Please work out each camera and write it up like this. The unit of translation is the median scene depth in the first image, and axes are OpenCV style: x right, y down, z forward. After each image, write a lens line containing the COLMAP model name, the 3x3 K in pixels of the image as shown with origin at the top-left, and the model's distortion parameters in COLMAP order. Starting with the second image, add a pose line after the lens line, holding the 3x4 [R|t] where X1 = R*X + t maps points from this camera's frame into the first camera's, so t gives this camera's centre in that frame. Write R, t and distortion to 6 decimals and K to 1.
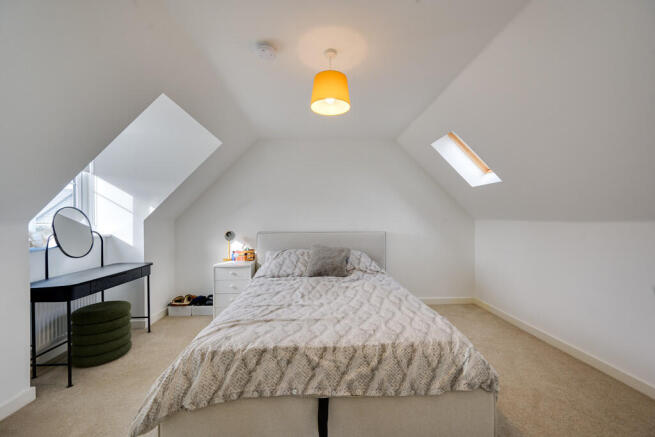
lens RADIAL K [[262.1, 0, 327.5], [0, 262.1, 218.5], [0, 0, 1]] dist [0.000046, -0.000031]
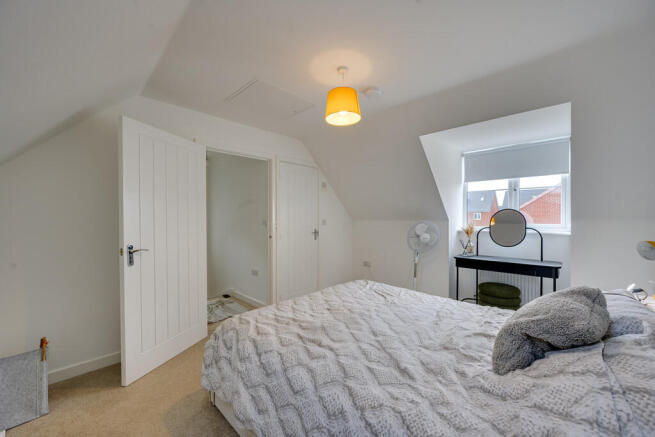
lens RADIAL K [[262.1, 0, 327.5], [0, 262.1, 218.5], [0, 0, 1]] dist [0.000046, -0.000031]
pose [[-0.731726, 0.003686, -0.681588, 0.756690], [0.005581, 0.999984, -0.000584, -0.000216], [0.681576, -0.004232, -0.731736, 1.633292]]
